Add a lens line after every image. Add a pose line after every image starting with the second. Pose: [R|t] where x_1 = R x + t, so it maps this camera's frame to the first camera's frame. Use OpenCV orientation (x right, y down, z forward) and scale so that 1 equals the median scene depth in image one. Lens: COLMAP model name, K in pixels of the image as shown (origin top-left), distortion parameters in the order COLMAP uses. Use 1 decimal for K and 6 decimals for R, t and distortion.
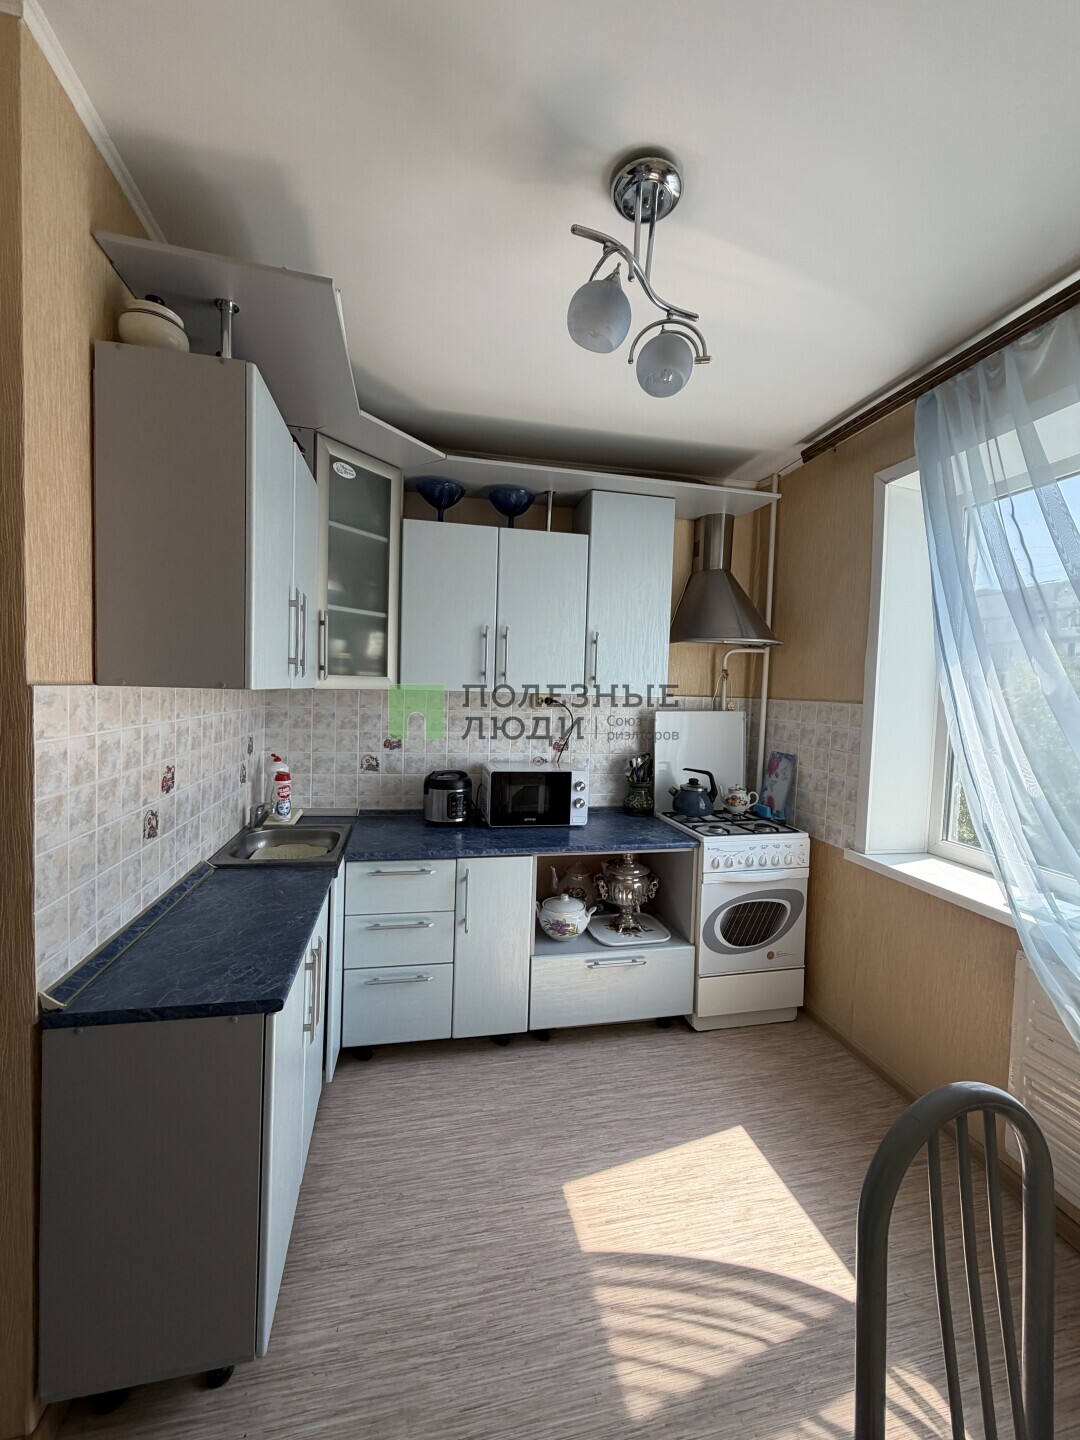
lens RADIAL K [[574.7, 0, 540.2], [0, 574.7, 712.9], [0, 0, 1]] dist [0.000686, 0.000531]
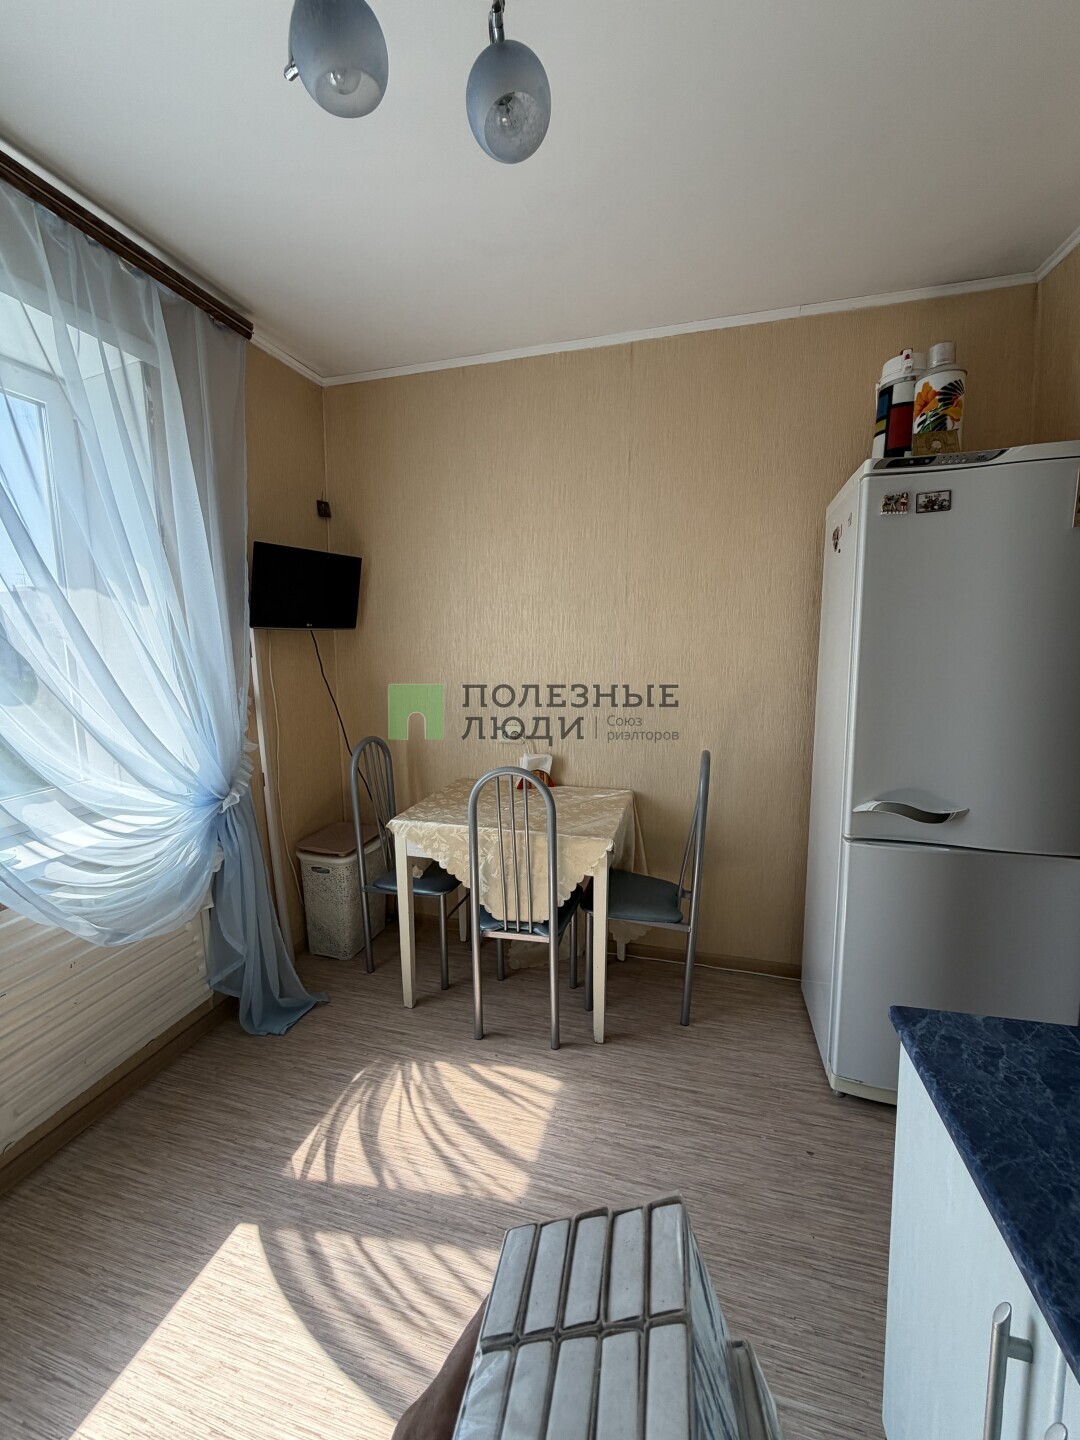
lens RADIAL K [[574.7, 0, 541.7], [0, 574.7, 717.9], [0, 0, 1]] dist [0.000686, 0.000531]
pose [[-0.887381, -0.075654, 0.454786, -0.175692], [0.010625, 0.982826, 0.184226, -0.017382], [-0.460913, 0.168311, -0.871338, 0.902657]]
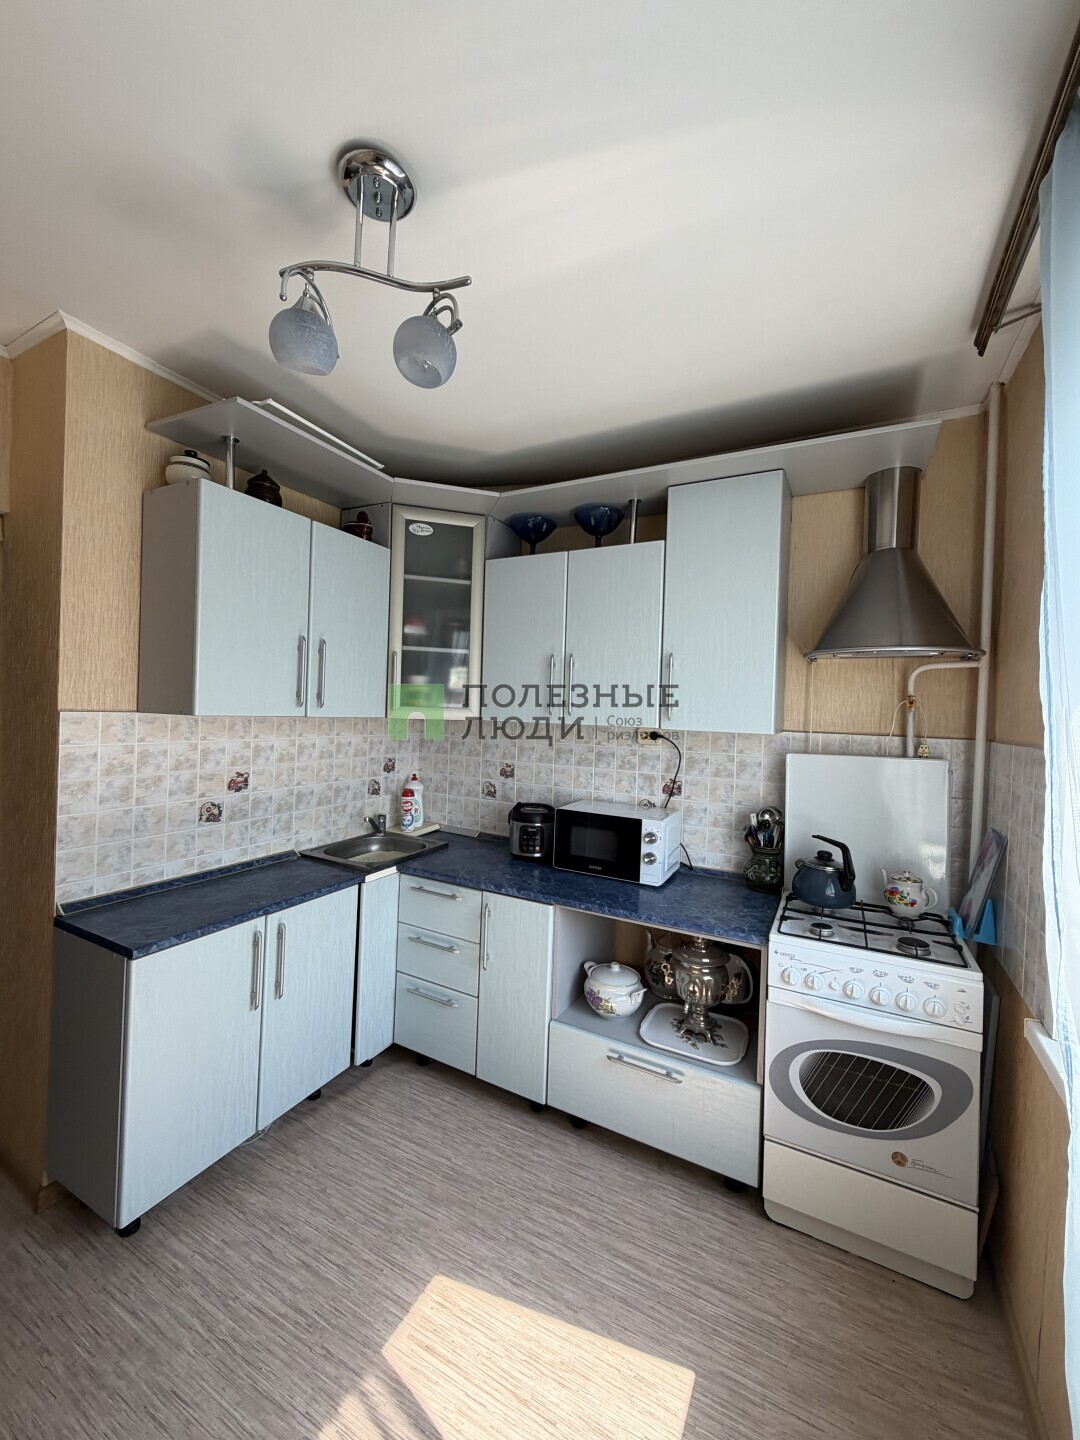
lens RADIAL K [[574.7, 0, 539.4], [0, 574.7, 712.5], [0, 0, 1]] dist [0.000686, 0.000531]
pose [[0.763750, -0.001173, -0.645511, 0.544179], [-0.039311, 0.998058, -0.048325, -0.008668], [0.644314, 0.062284, 0.762220, 0.277271]]
